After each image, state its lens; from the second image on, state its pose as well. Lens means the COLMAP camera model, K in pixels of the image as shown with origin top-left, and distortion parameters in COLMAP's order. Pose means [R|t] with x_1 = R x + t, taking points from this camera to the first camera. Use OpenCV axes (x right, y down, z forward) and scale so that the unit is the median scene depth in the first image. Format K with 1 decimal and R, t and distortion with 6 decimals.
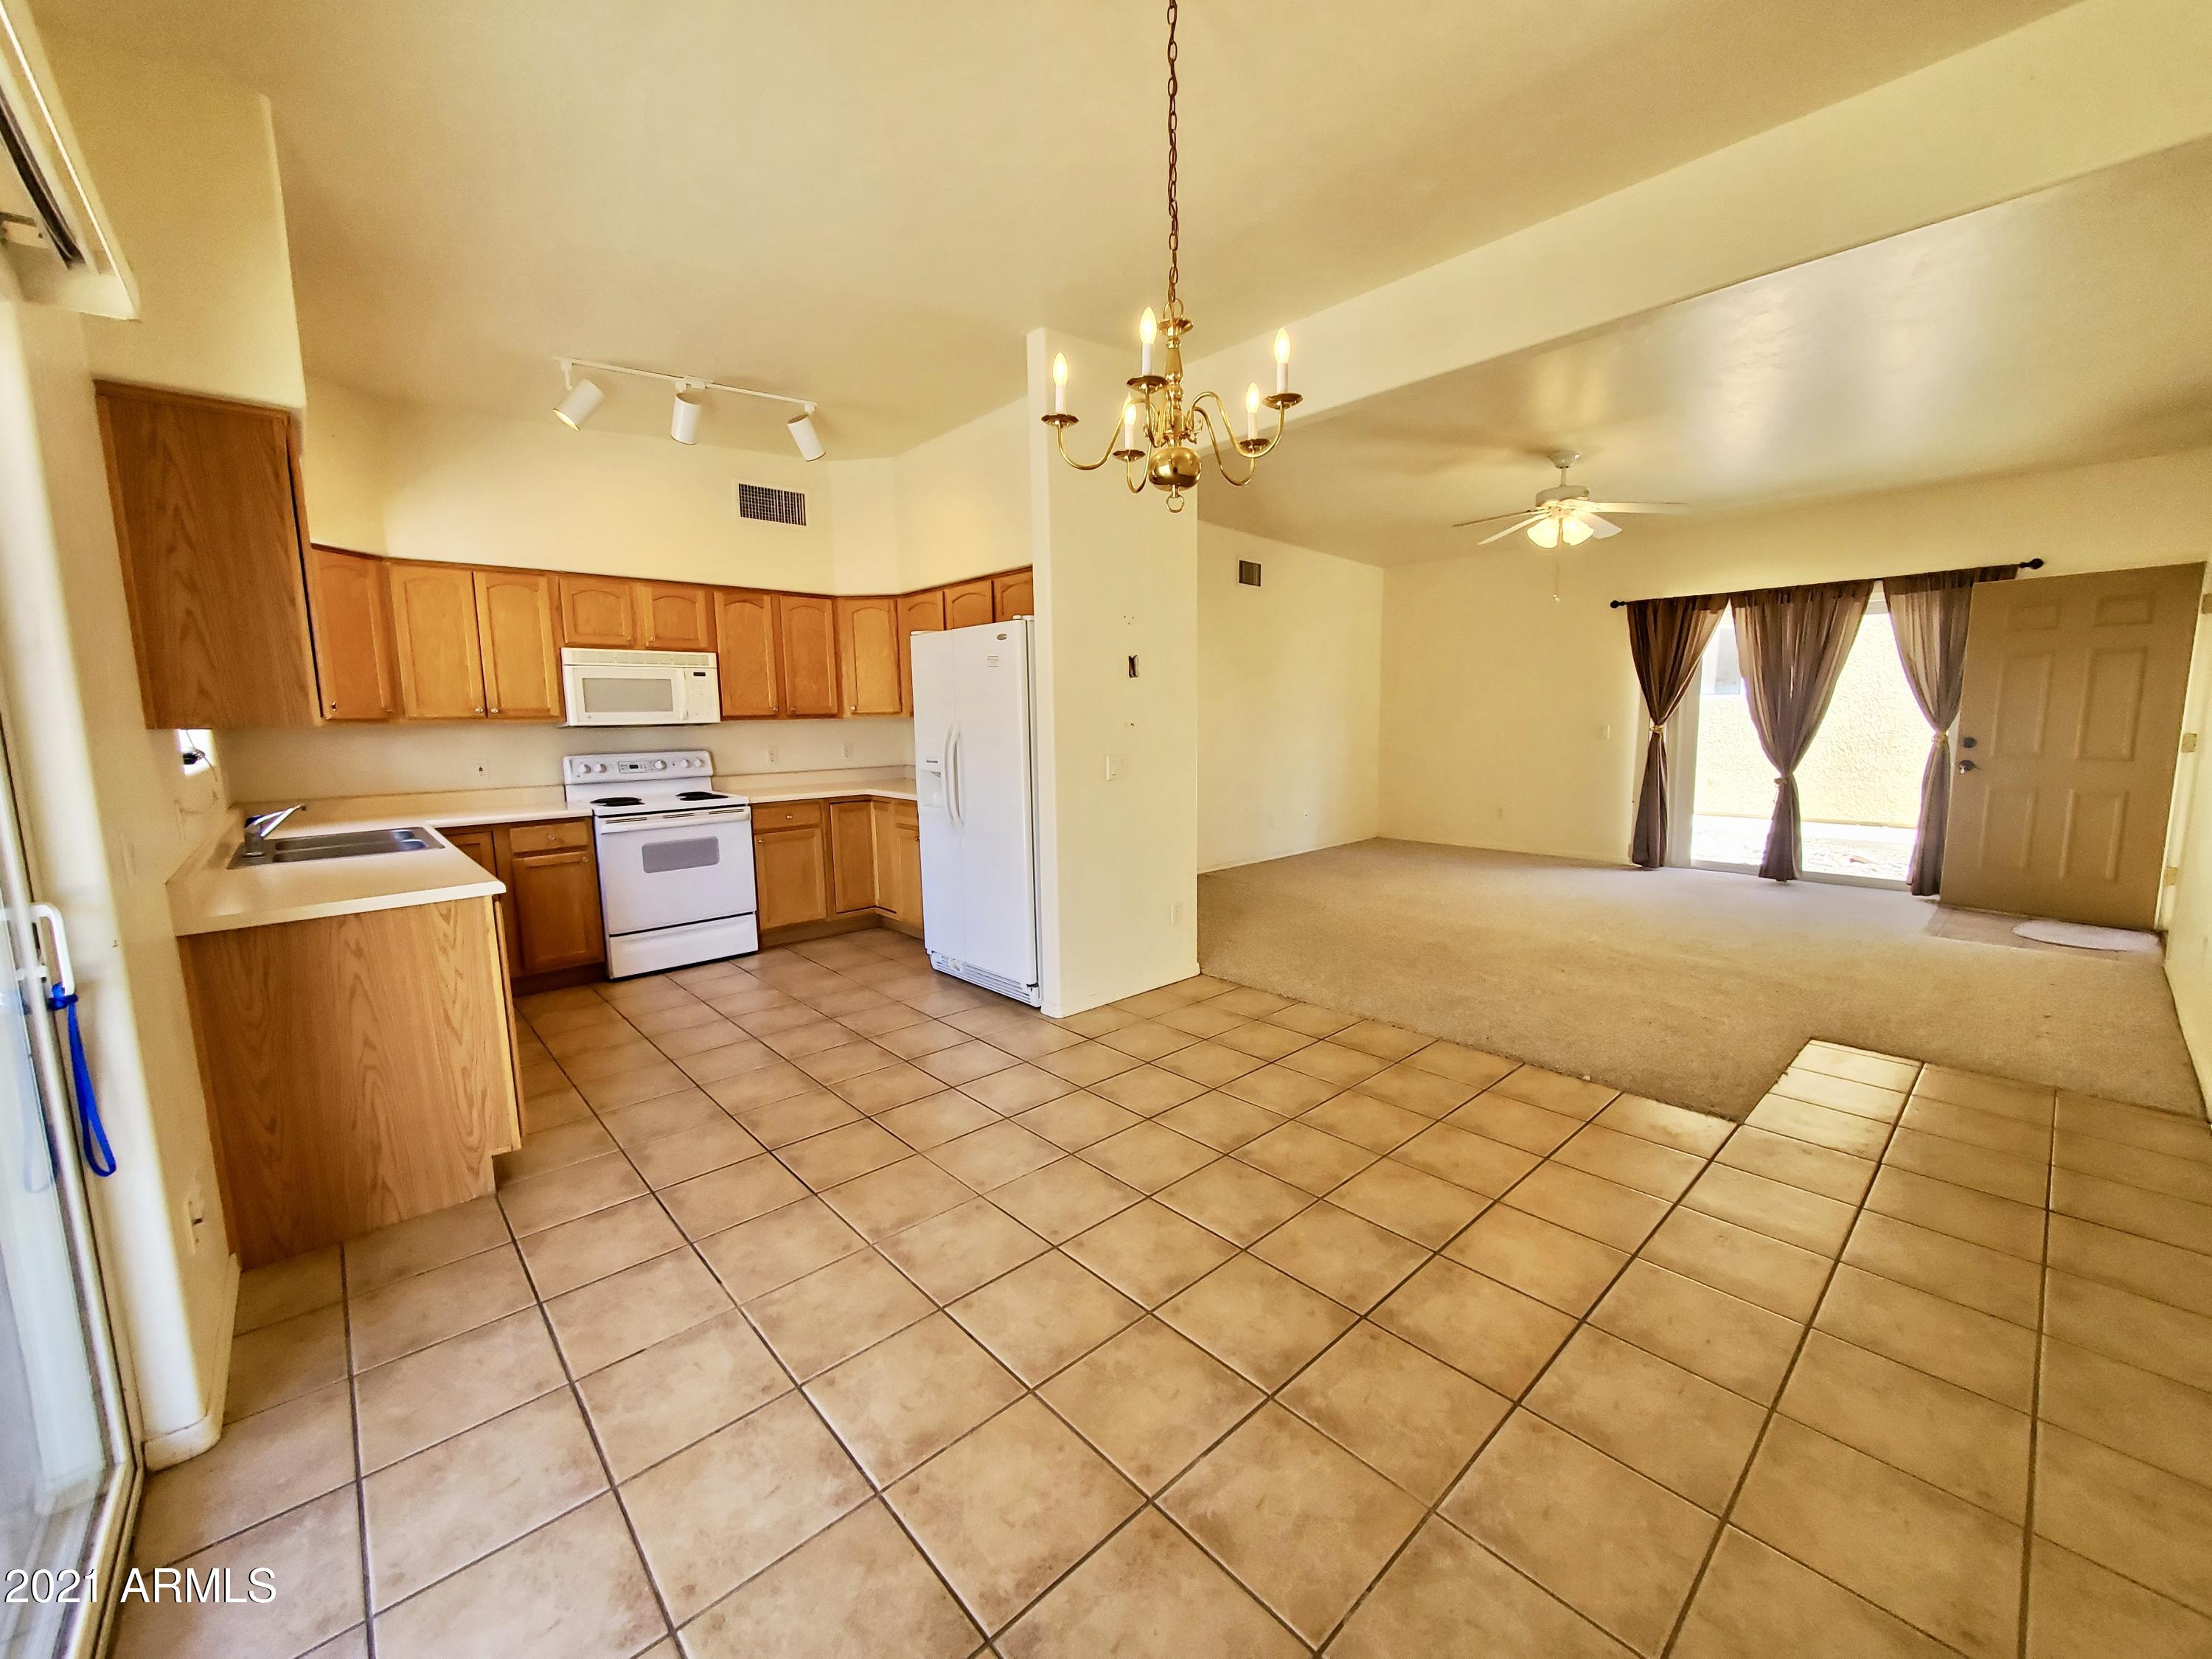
lens RADIAL K [[876.4, 0, 1100.5], [0, 876.4, 825.4], [0, 0, 1]] dist [0.002171, 0.000012]
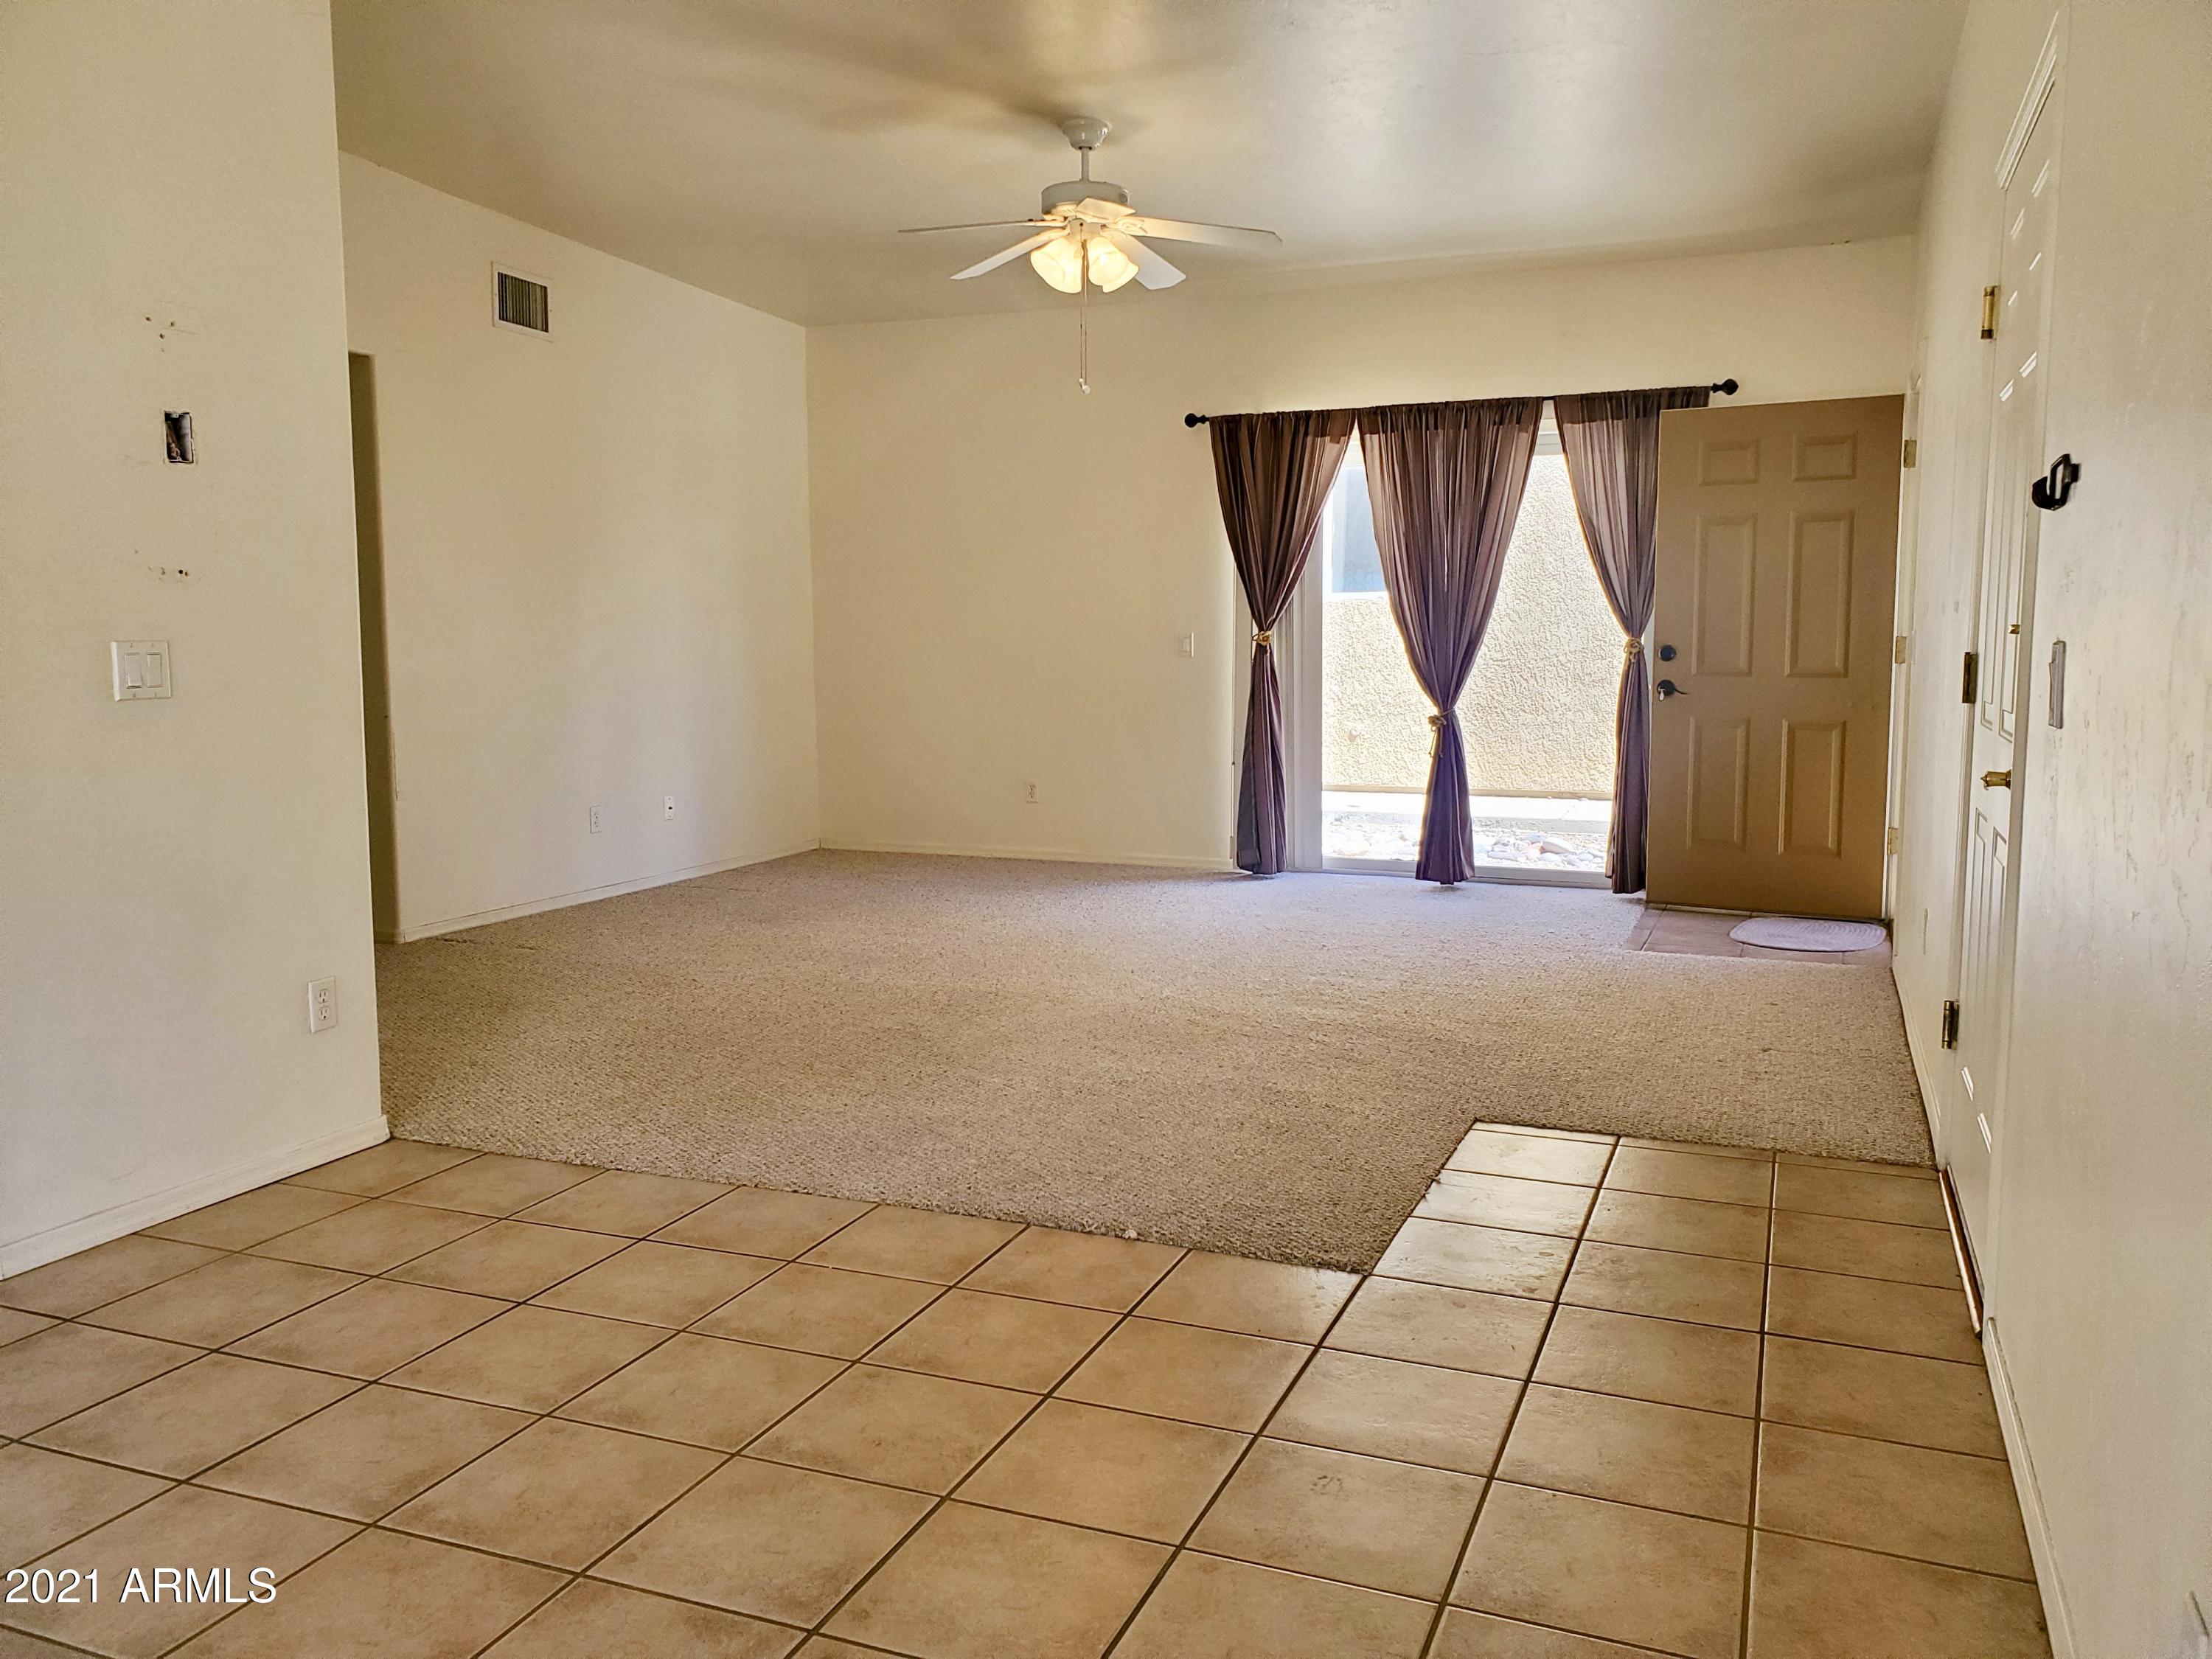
lens RADIAL K [[1712.2, 0, 1105.2], [0, 1712.2, 803.4], [0, 0, 1]] dist [0.068624, -0.098890]
pose [[0.900866, -0.029588, 0.433087, 0.075893], [0.044096, 0.998751, -0.023491, 0.039812], [-0.431851, 0.040259, 0.901046, 0.042757]]
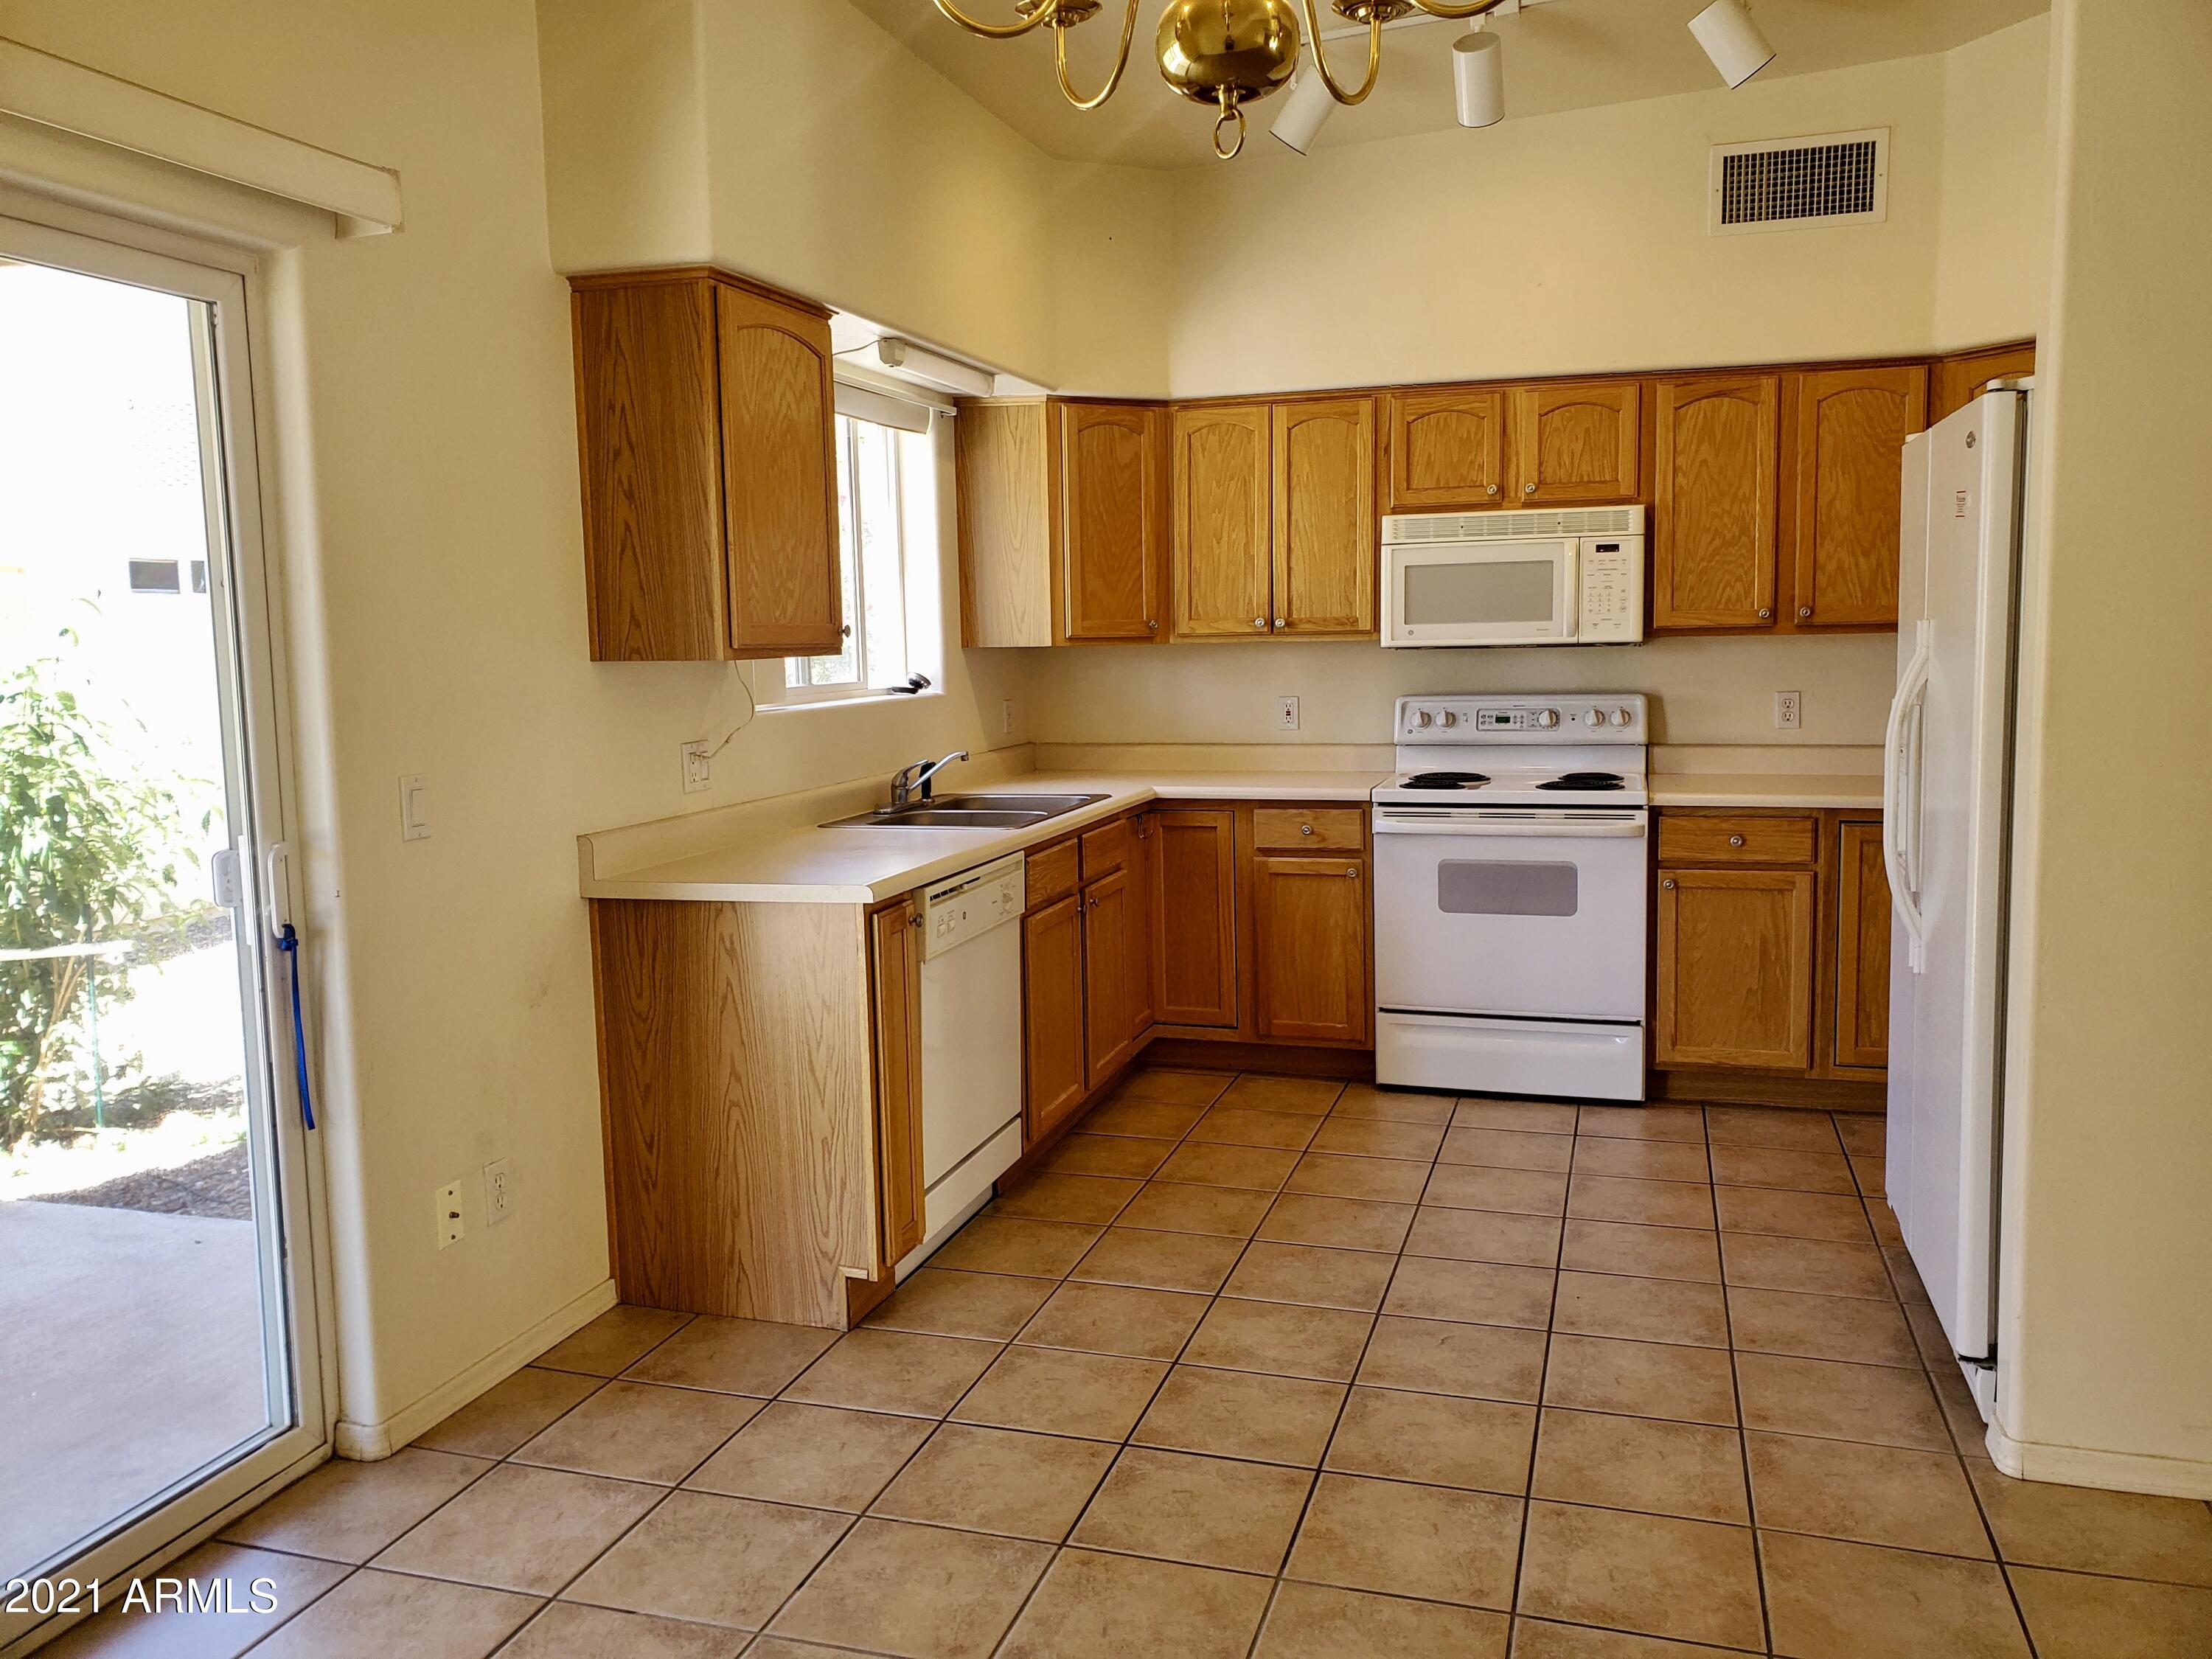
lens RADIAL K [[1712.2, 0, 1105.2], [0, 1712.2, 803.4], [0, 0, 1]] dist [0.068624, -0.098890]
pose [[0.505760, 0.093402, -0.857603, 0.309087], [-0.099879, 0.993776, 0.049330, -0.047401], [0.856873, 0.060708, 0.511941, 0.256190]]
